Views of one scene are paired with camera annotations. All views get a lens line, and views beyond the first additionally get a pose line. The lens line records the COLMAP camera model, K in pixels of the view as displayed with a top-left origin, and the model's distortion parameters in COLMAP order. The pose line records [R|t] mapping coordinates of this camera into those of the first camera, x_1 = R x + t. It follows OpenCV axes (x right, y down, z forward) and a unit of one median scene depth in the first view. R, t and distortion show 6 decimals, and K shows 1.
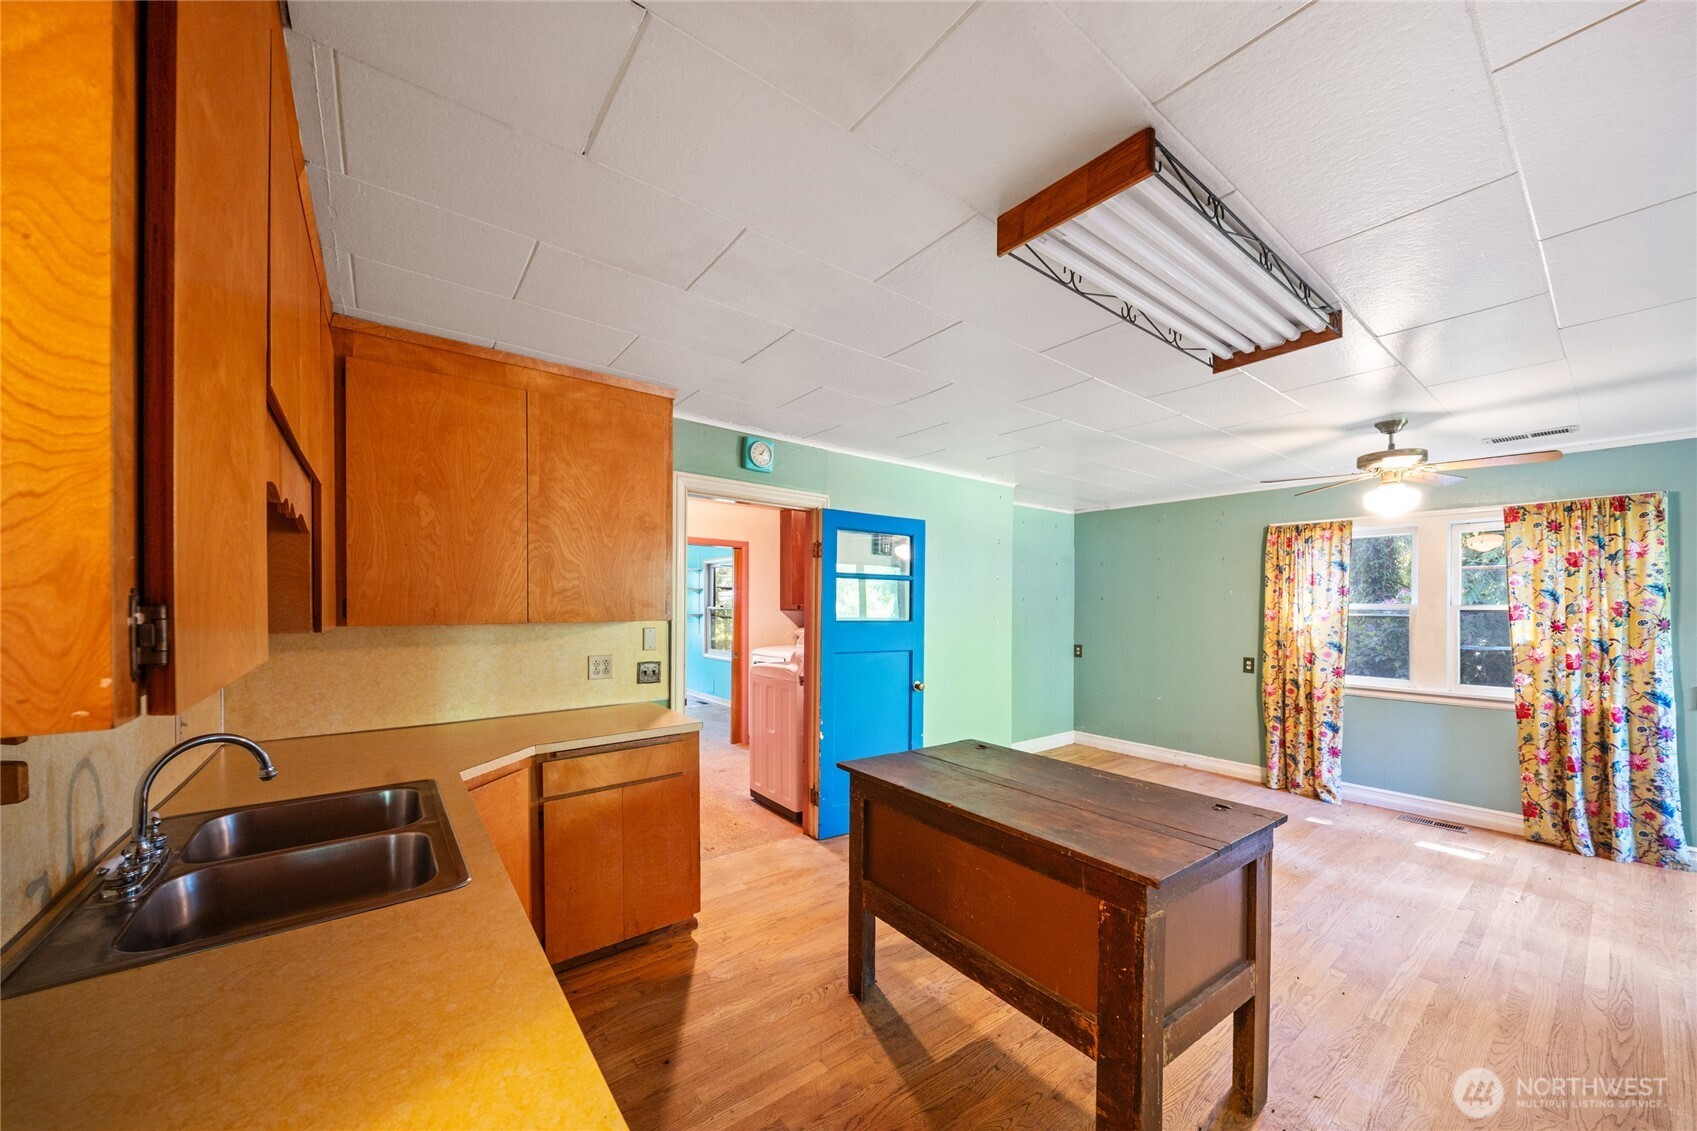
lens RADIAL K [[587.0, 0, 842.5], [0, 587.0, 600.4], [0, 0, 1]] dist [0.000160, -0.003781]
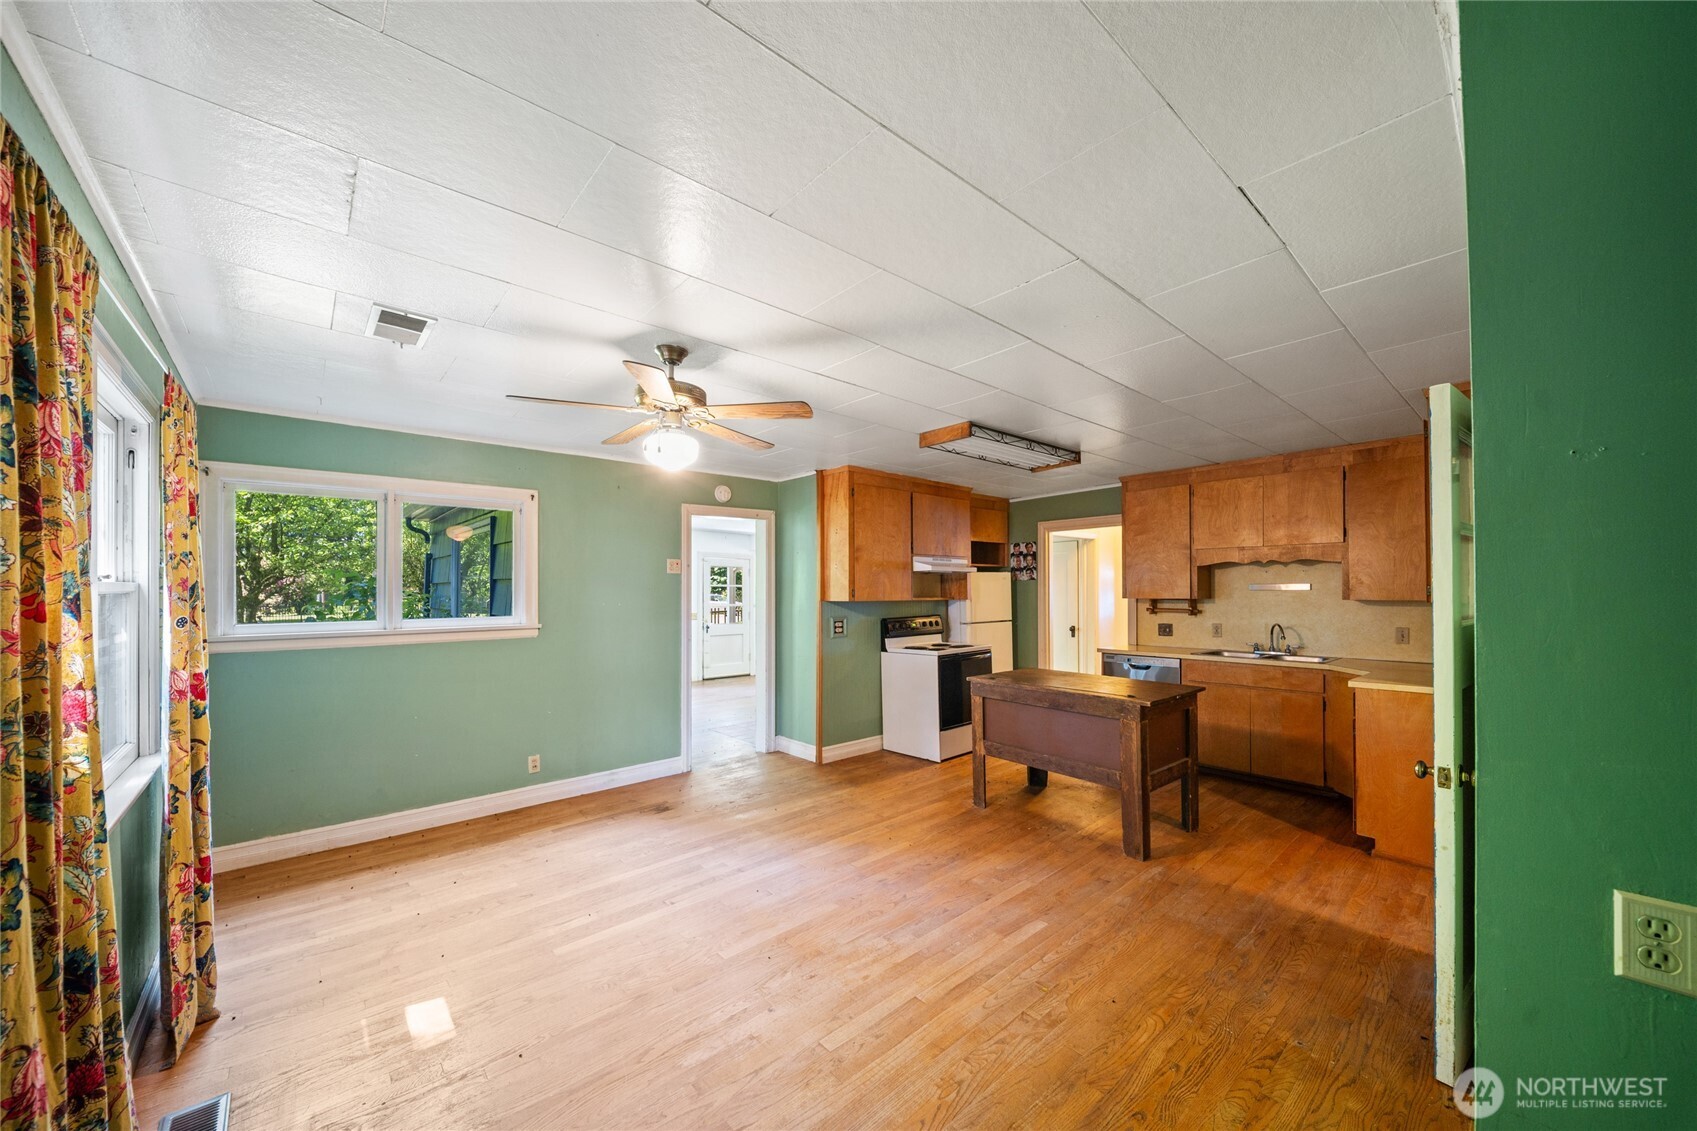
lens RADIAL K [[614.7, 0, 836.0], [0, 614.7, 591.4], [0, 0, 1]] dist [0.001140, -0.004593]
pose [[-0.998311, -0.001659, -0.058073, 0.943517], [-0.001465, 0.999993, -0.003391, 0.019728], [0.058078, -0.003301, -0.998307, 2.250178]]
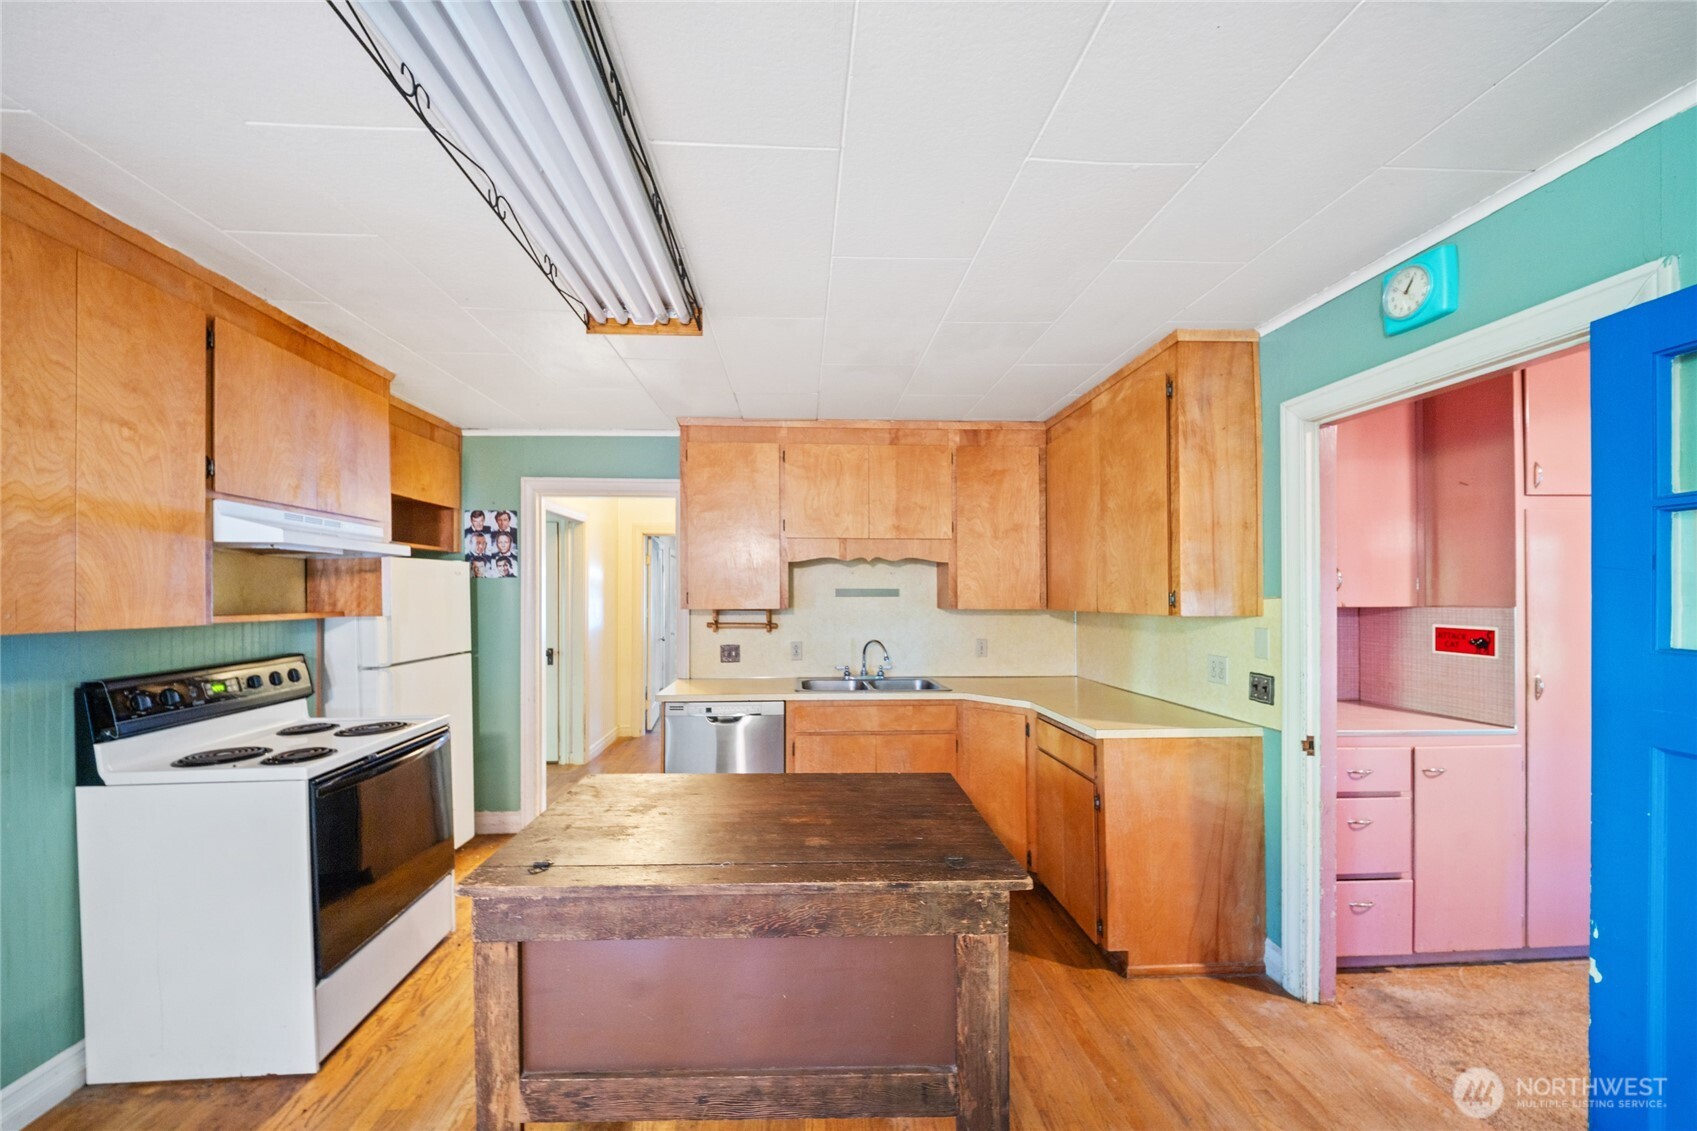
lens RADIAL K [[614.7, 0, 836.0], [0, 614.7, 591.4], [0, 0, 1]] dist [0.001140, -0.004593]
pose [[-0.564995, -0.008970, -0.825046, 0.743166], [-0.000388, 0.999944, -0.010606, 0.010425], [0.825094, -0.005673, -0.564966, 1.203862]]
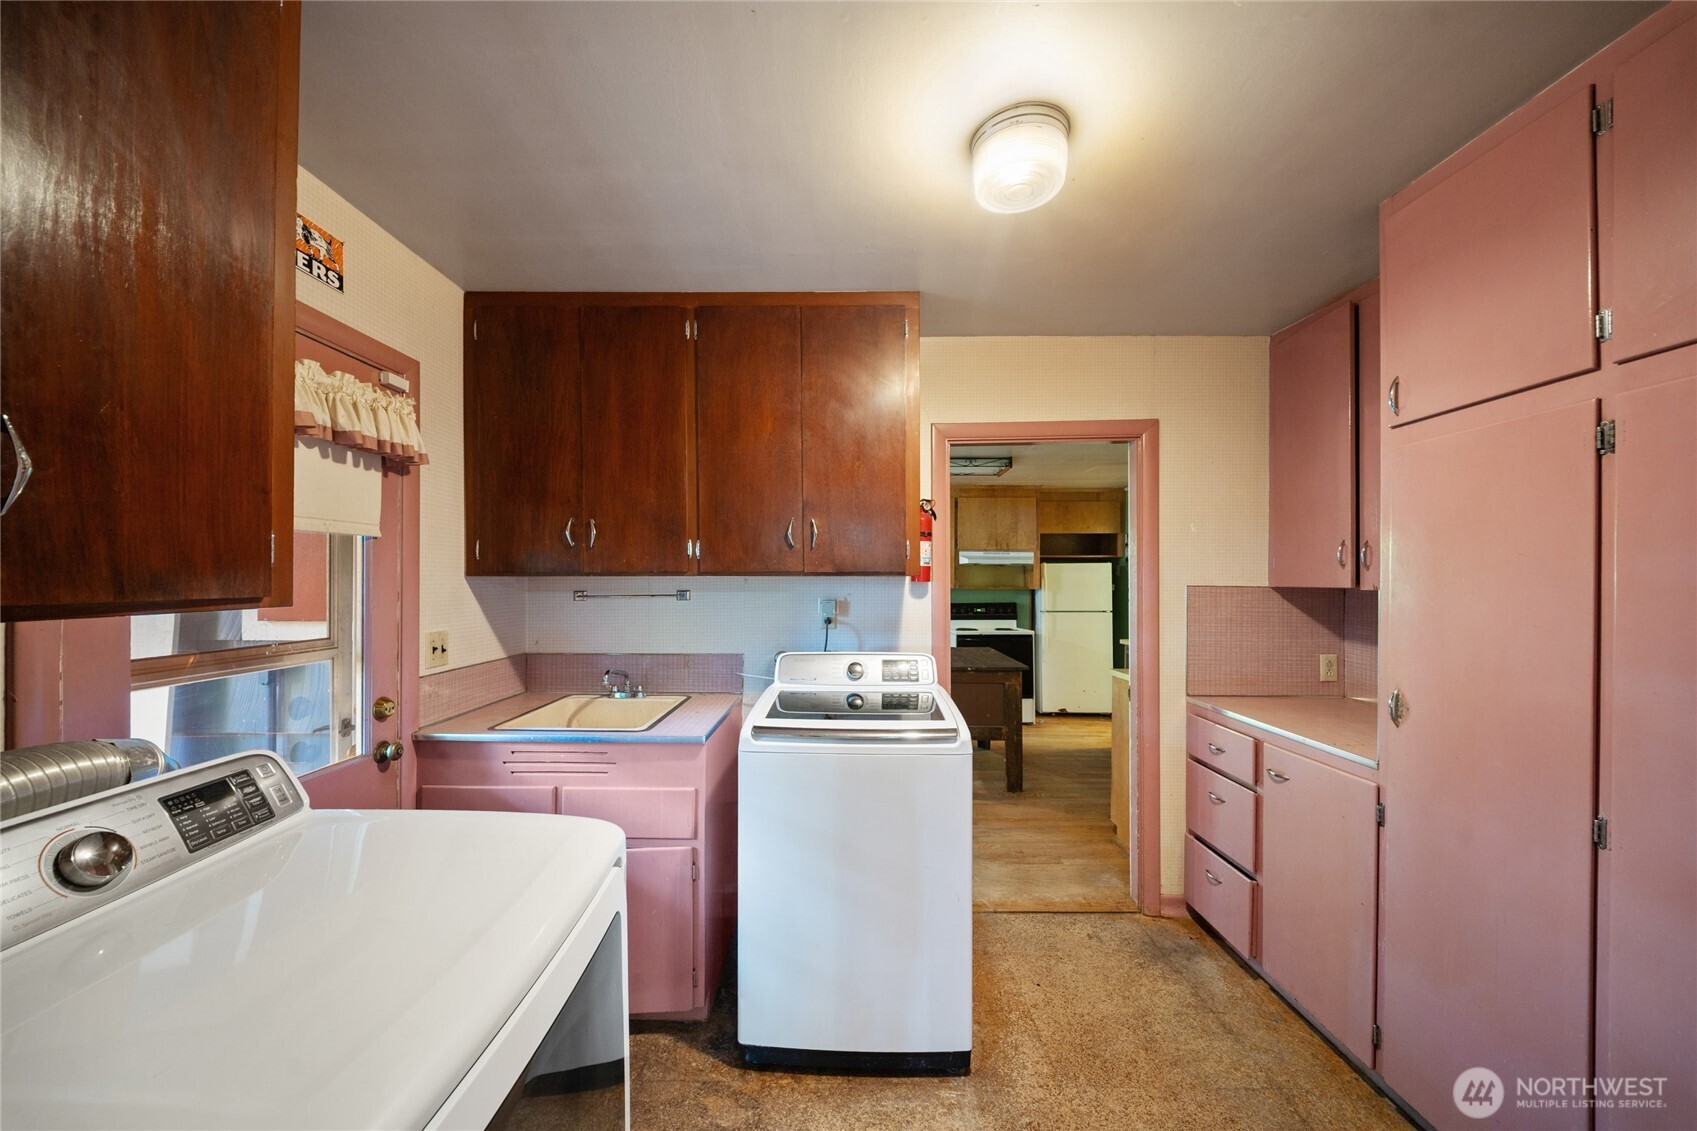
lens RADIAL K [[614.7, 0, 836.0], [0, 614.7, 591.4], [0, 0, 1]] dist [0.001140, -0.004593]
pose [[-0.783066, -0.011415, 0.621834, -0.577614], [-0.004301, 0.999907, 0.012938, 0.022663], [-0.621924, 0.007457, -0.783042, 2.414850]]
